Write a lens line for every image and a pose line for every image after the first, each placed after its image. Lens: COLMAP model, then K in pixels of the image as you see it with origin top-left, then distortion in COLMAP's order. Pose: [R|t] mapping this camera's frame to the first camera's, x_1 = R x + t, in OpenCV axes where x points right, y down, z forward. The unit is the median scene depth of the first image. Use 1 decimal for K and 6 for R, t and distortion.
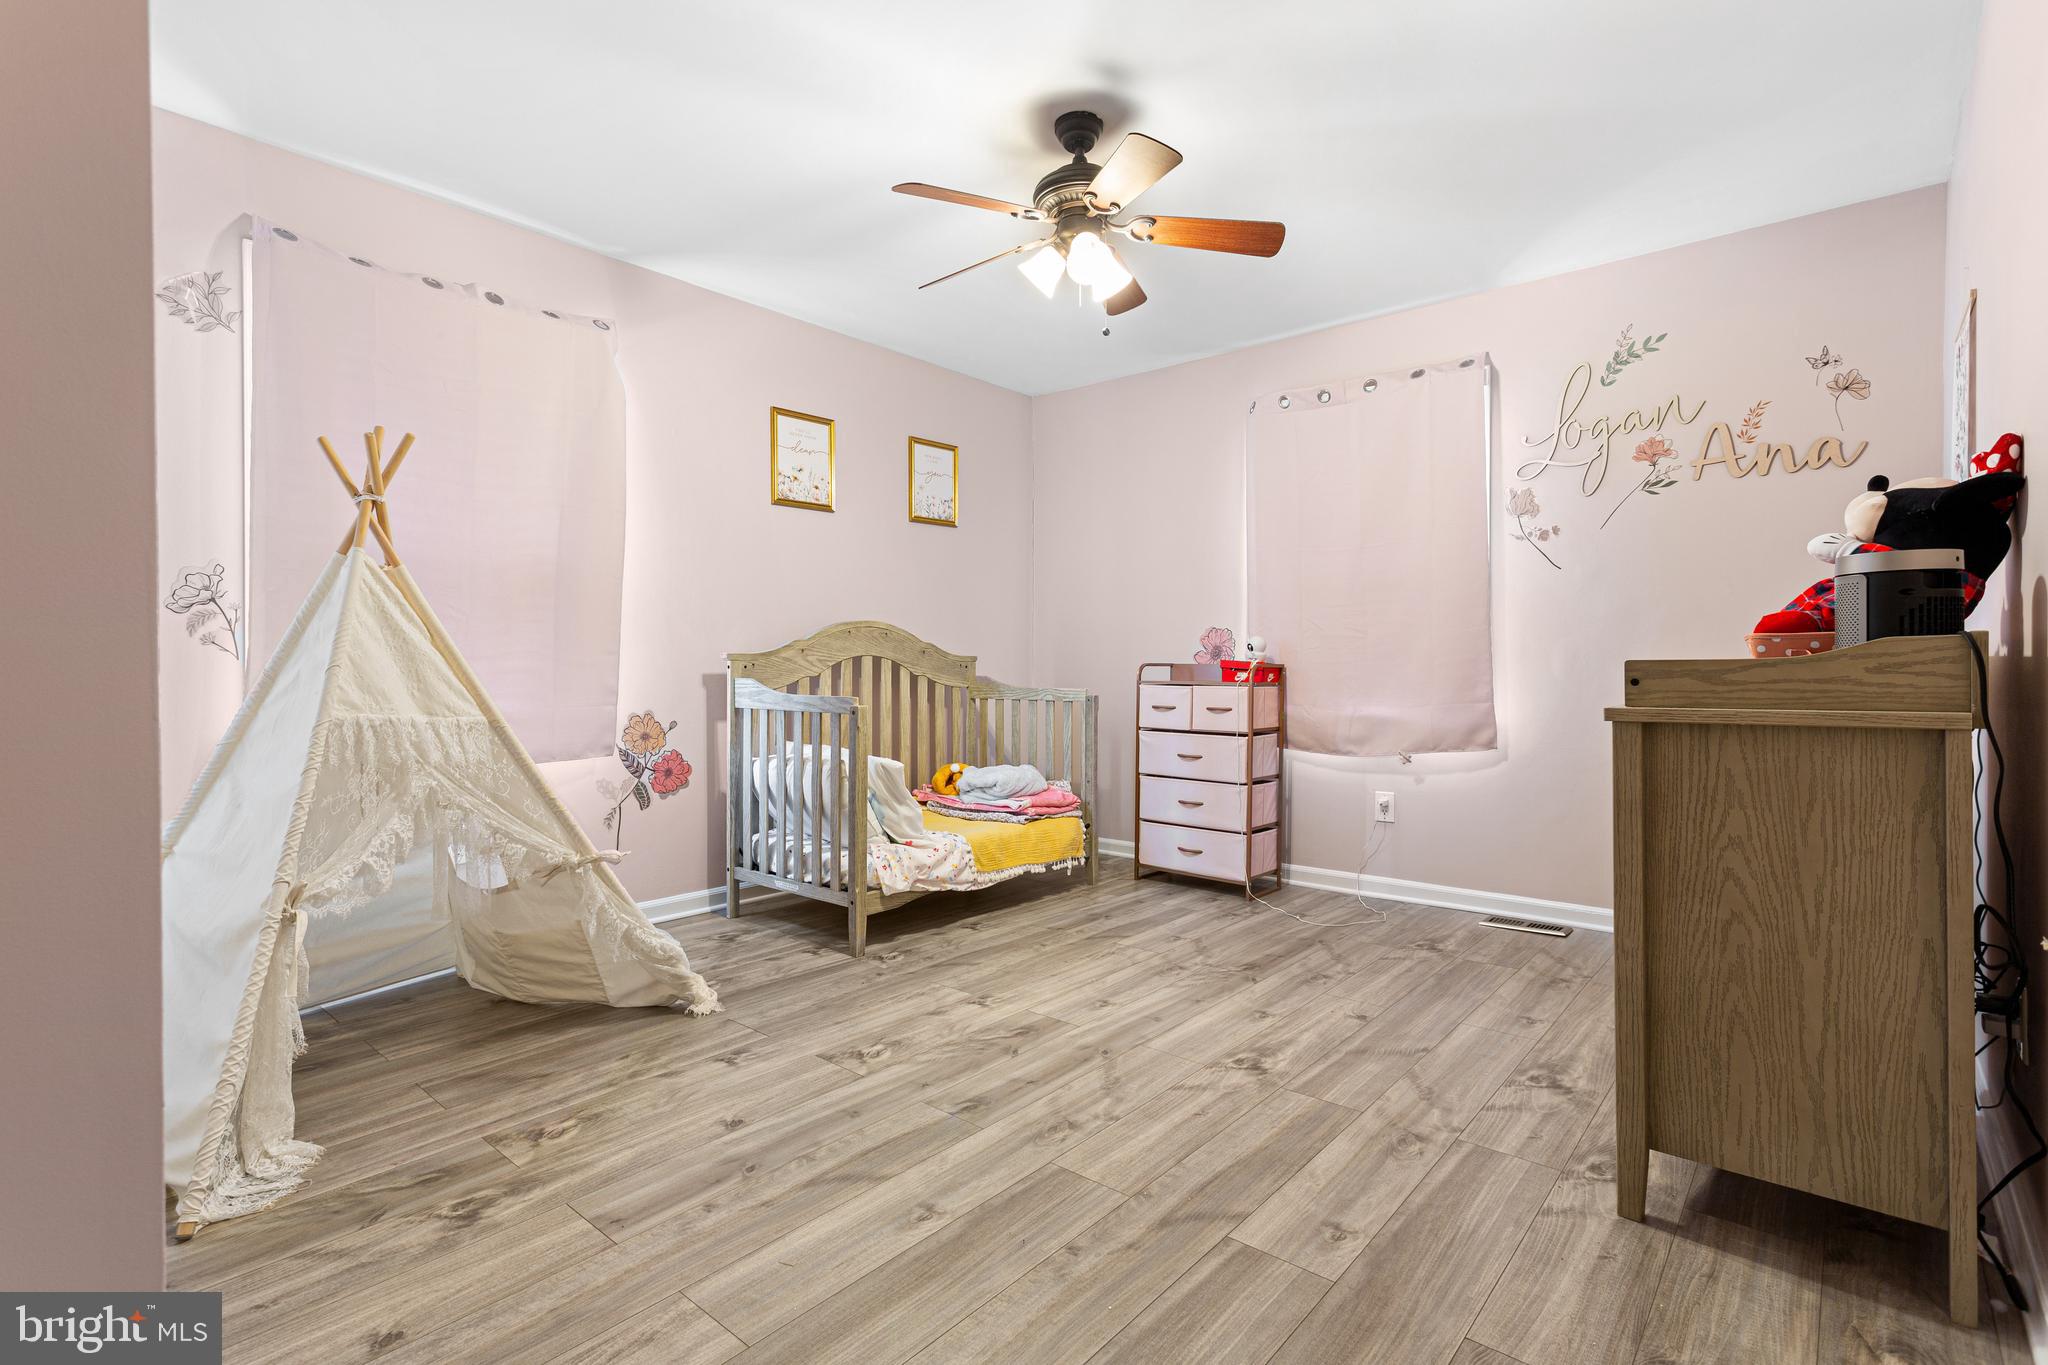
lens RADIAL K [[968.2, 0, 1011.6], [0, 968.2, 673.9], [0, 0, 1]] dist [-0.001888, 0.010438]
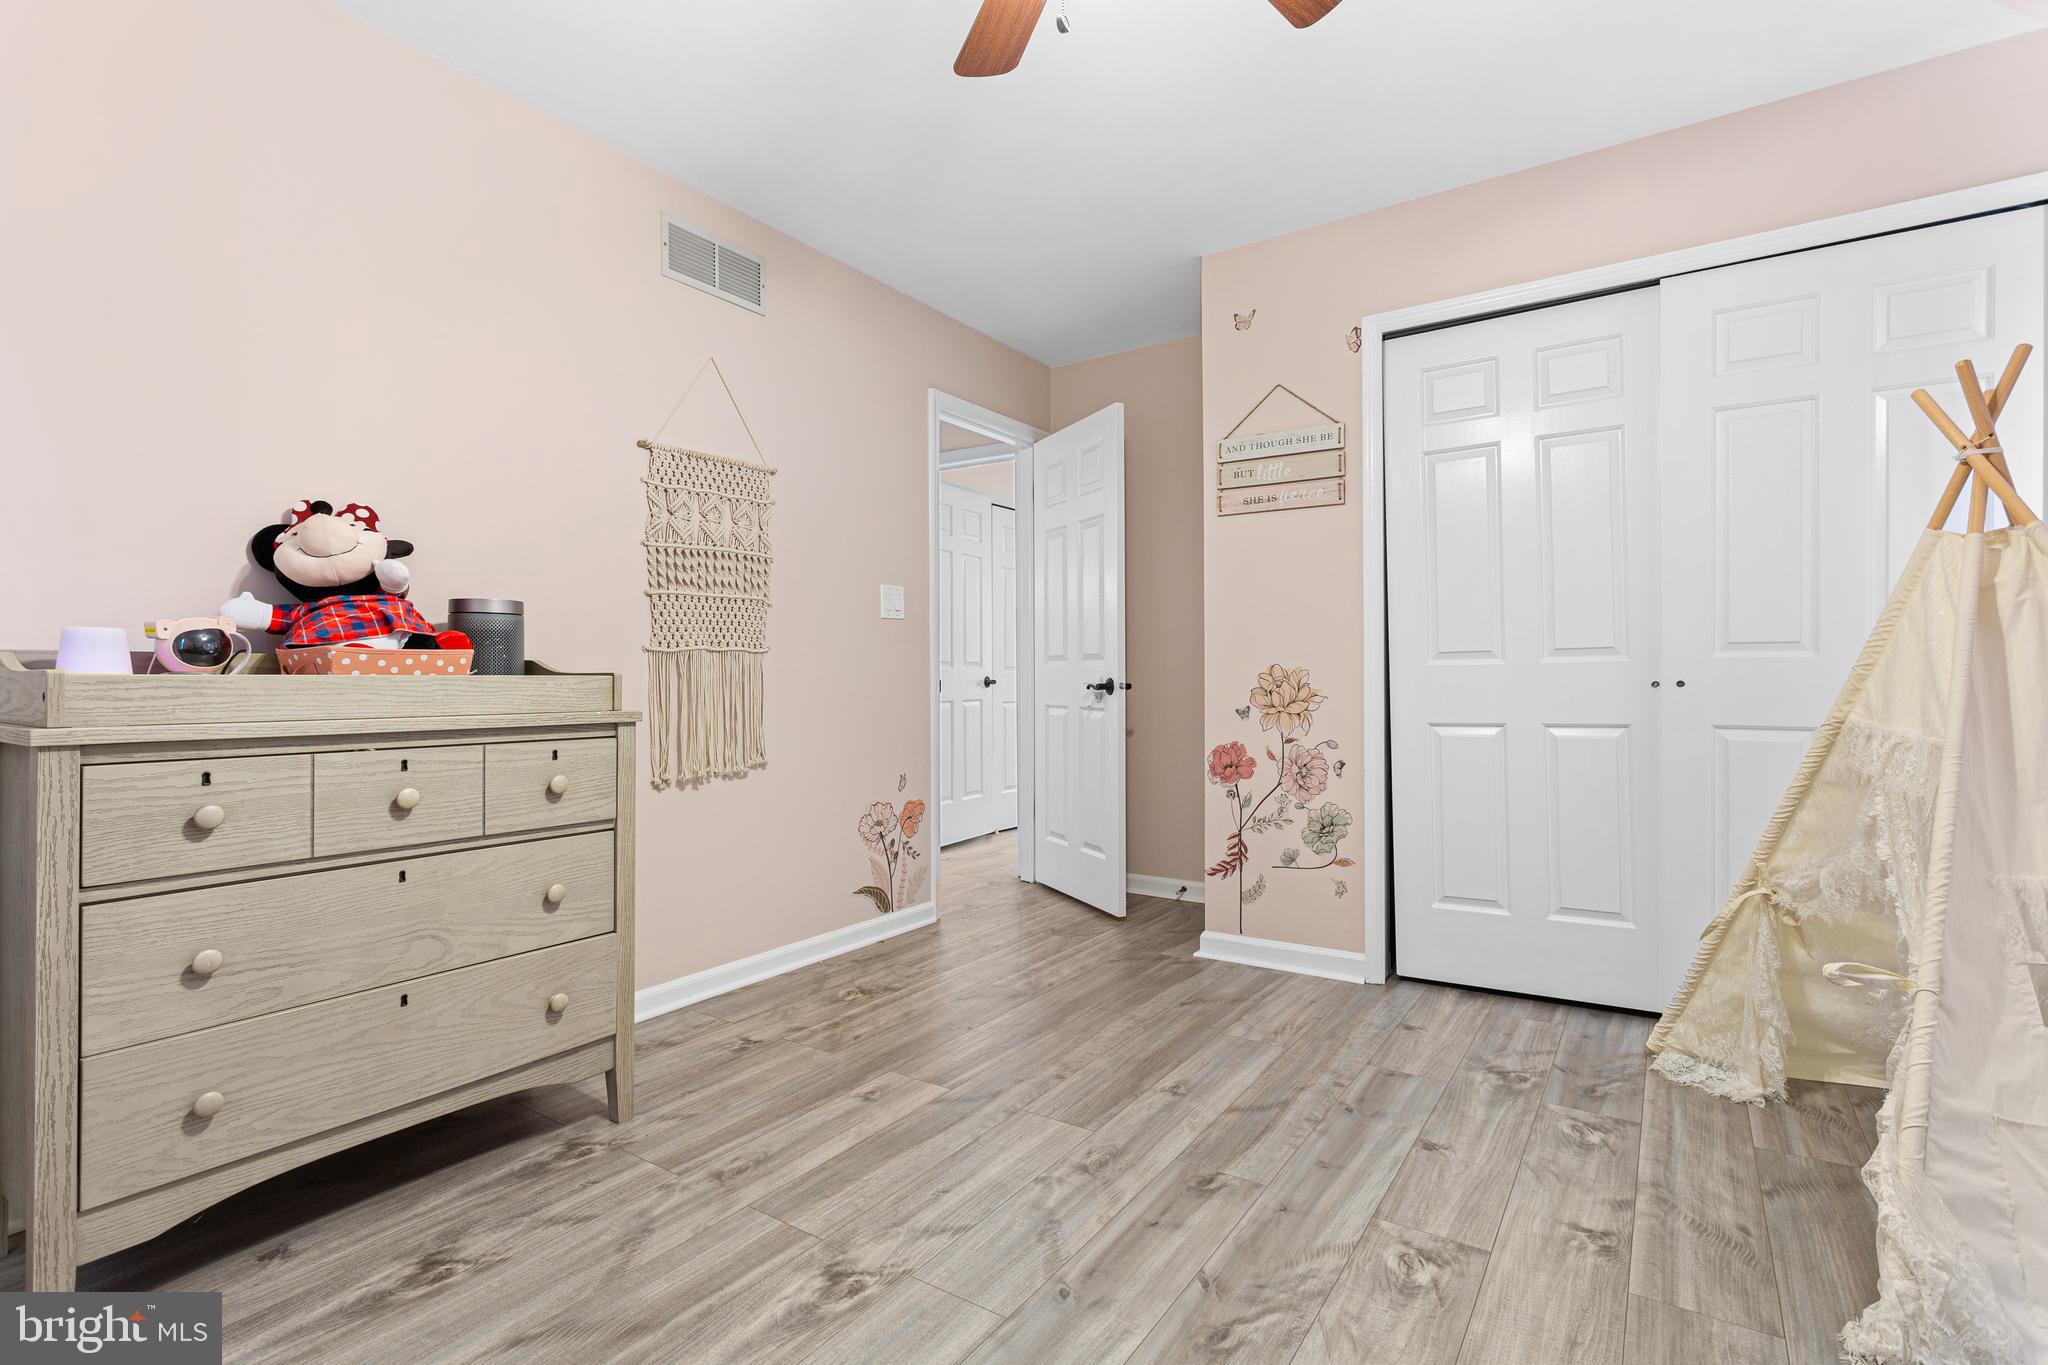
lens RADIAL K [[968.2, 0, 1011.6], [0, 968.2, 673.9], [0, 0, 1]] dist [-0.001888, 0.010438]
pose [[-0.993024, 0.006548, -0.117730, 0.242302], [0.006359, 0.999978, 0.001980, -0.009992], [0.117740, 0.001218, -0.993044, 1.947839]]
